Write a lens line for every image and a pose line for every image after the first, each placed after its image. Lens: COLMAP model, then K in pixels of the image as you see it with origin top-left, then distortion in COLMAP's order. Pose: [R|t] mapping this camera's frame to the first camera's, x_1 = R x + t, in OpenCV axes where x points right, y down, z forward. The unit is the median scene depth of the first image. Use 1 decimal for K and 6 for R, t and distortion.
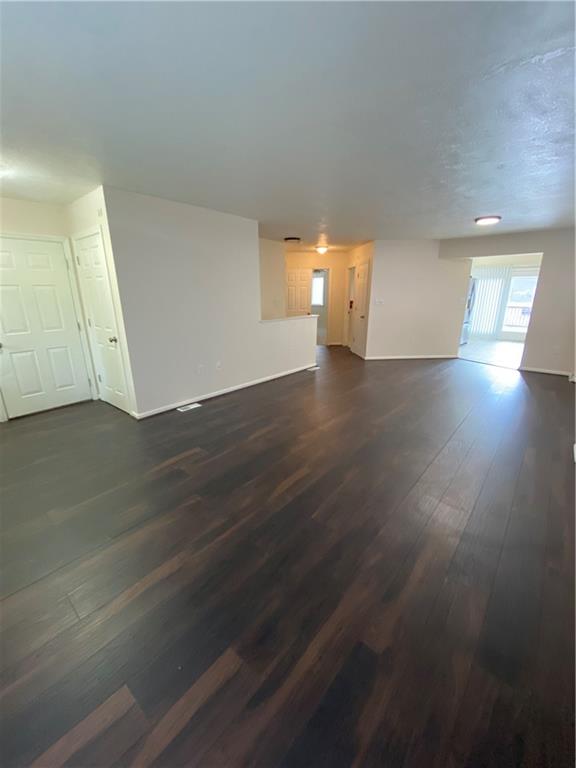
lens RADIAL K [[311.3, 0, 288.0], [0, 311.3, 384.0], [0, 0, 1]] dist [0.017475, -0.018358]
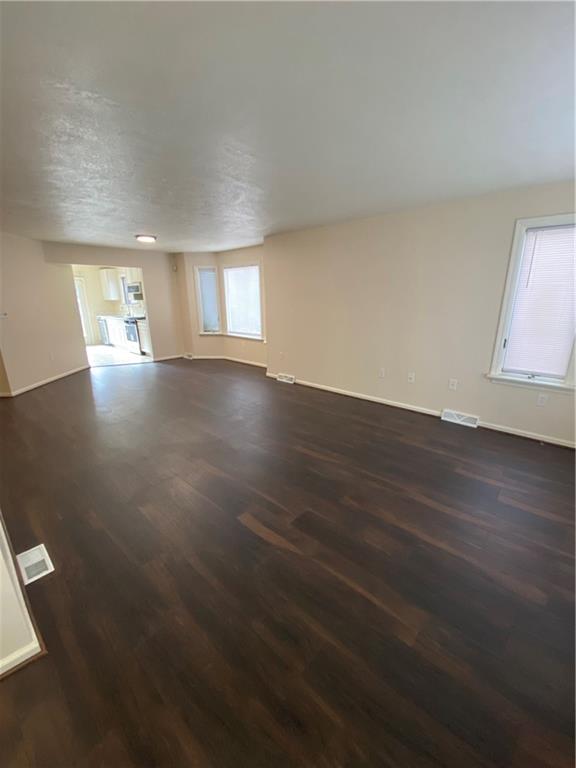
lens RADIAL K [[311.3, 0, 288.0], [0, 311.3, 384.0], [0, 0, 1]] dist [0.017475, -0.018358]
pose [[0.045214, -0.278990, 0.959229, -0.635519], [0.290333, 0.922434, 0.254603, -0.167355], [-0.955857, 0.266984, 0.122707, 0.503427]]
